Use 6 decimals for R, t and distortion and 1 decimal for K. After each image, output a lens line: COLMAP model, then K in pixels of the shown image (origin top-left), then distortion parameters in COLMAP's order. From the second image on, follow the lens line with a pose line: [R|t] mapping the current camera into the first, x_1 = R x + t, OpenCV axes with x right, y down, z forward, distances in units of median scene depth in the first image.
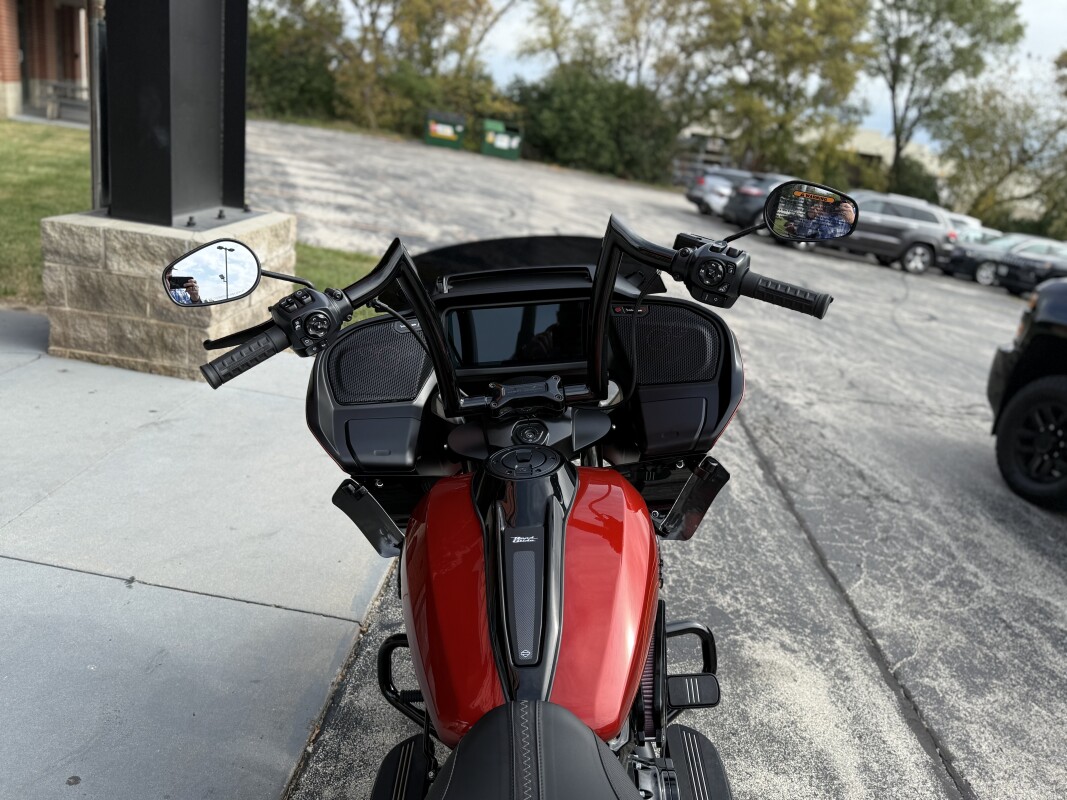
lens RADIAL K [[830.3, 0, 530.2], [0, 830.3, 400.1], [0, 0, 1]] dist [0.033456, -0.045589]
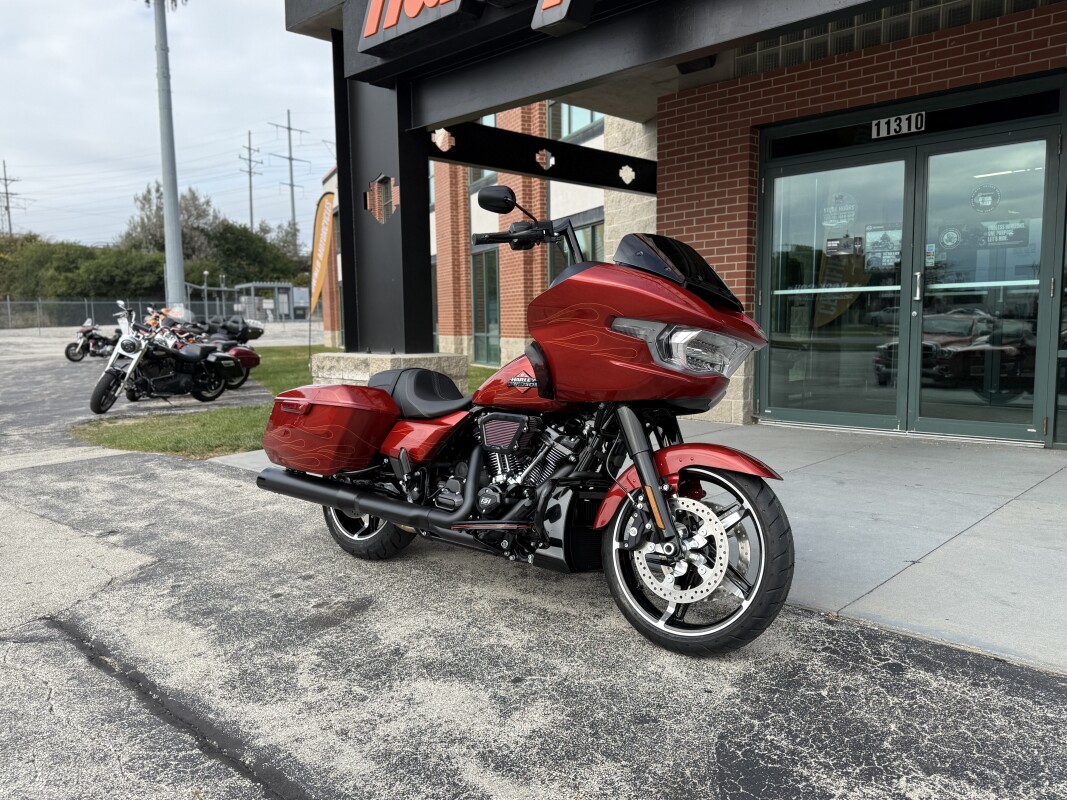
lens RADIAL K [[825.7, 0, 530.7], [0, 825.7, 403.0], [0, 0, 1]] dist [0.076789, -0.125186]
pose [[-0.647926, -0.048547, -0.760155, 0.063466], [-0.313636, 0.926445, 0.208163, -0.007040], [0.694136, 0.373286, -0.615494, 0.086824]]
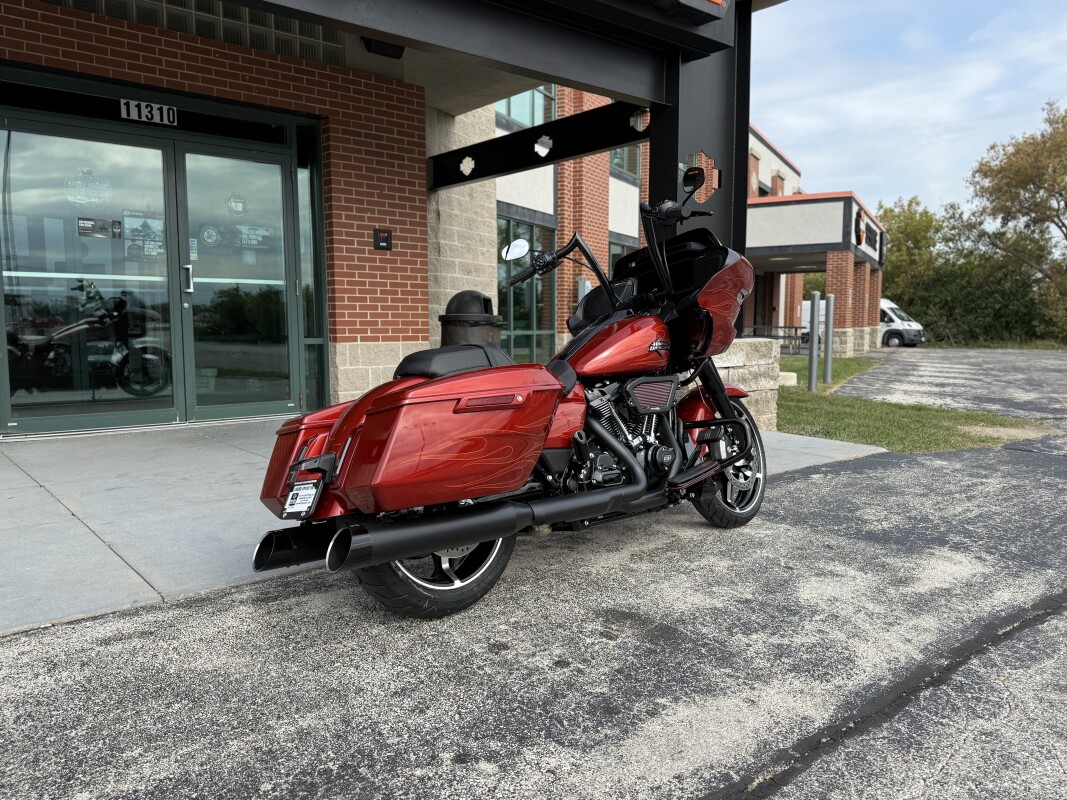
lens RADIAL K [[825.7, 0, 530.7], [0, 825.7, 403.0], [0, 0, 1]] dist [0.076789, -0.125186]
pose [[0.692294, -0.065412, -0.718645, 0.056999], [-0.140765, 0.964510, -0.223394, 0.033844], [0.707753, 0.255814, 0.658517, -0.025242]]
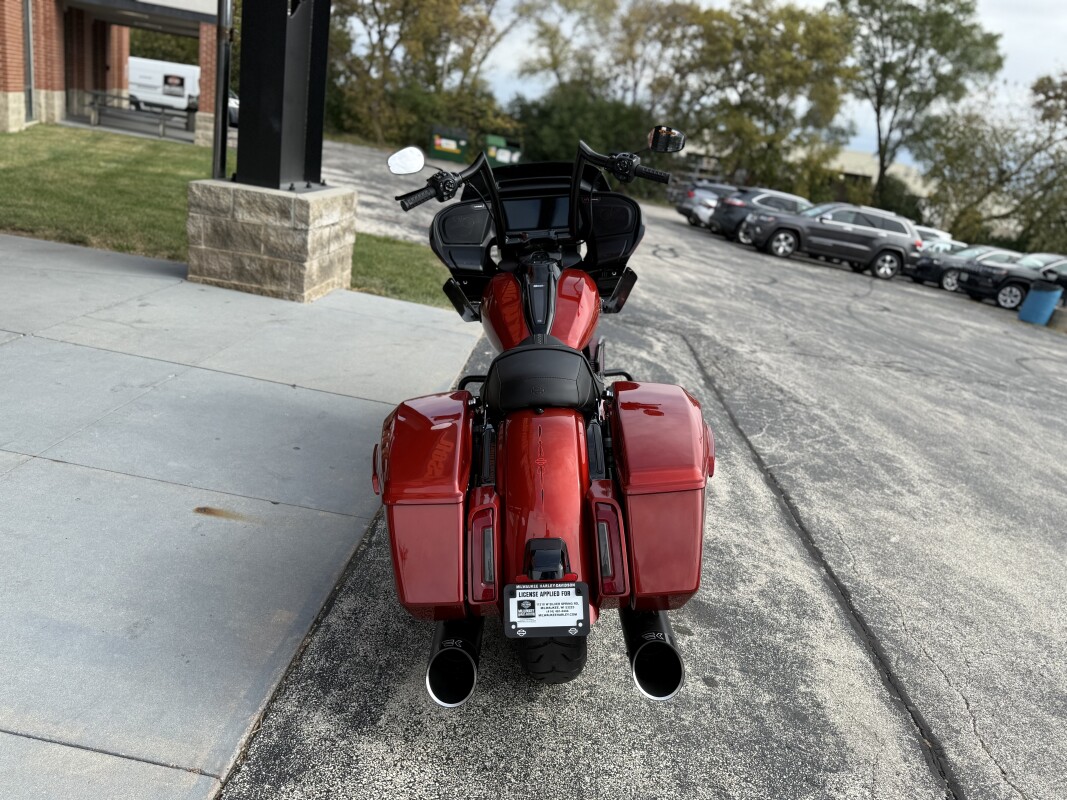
lens RADIAL K [[825.7, 0, 530.7], [0, 825.7, 403.0], [0, 0, 1]] dist [0.076789, -0.125186]
pose [[0.999898, 0.013076, 0.005775, -0.001308], [-0.012978, 0.999776, -0.016732, 0.018197], [-0.005993, 0.016655, 0.999843, -0.042637]]
